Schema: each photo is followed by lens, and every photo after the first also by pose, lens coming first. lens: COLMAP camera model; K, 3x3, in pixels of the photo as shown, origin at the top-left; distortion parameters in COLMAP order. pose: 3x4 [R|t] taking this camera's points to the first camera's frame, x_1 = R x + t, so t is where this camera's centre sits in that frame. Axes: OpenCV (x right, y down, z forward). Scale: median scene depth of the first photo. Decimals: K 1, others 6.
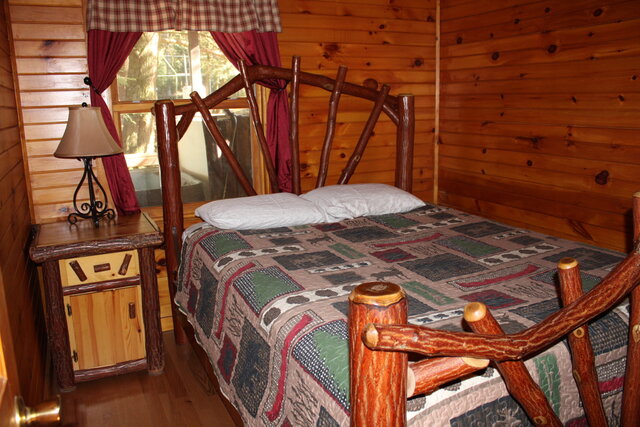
lens RADIAL K [[524.5, 0, 317.0], [0, 524.5, 209.2], [0, 0, 1]] dist [-0.132703, 0.088367]
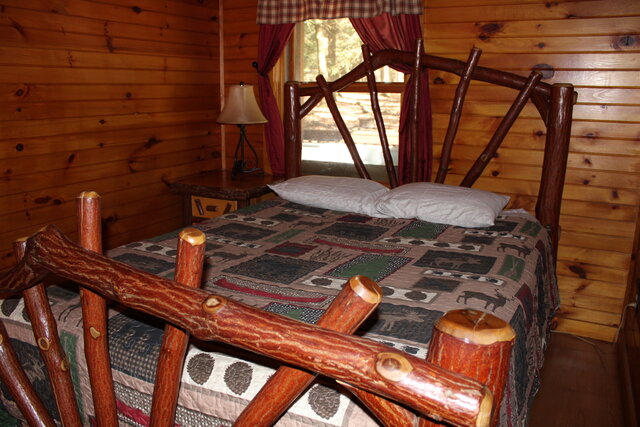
lens RADIAL K [[524.5, 0, 318.1], [0, 524.5, 216.0], [0, 0, 1]] dist [-0.132703, 0.088367]
pose [[0.610775, 0.217147, -0.761447, 0.687759], [-0.177116, 0.974761, 0.135911, -0.086083], [0.771741, 0.051853, 0.633820, 0.316195]]
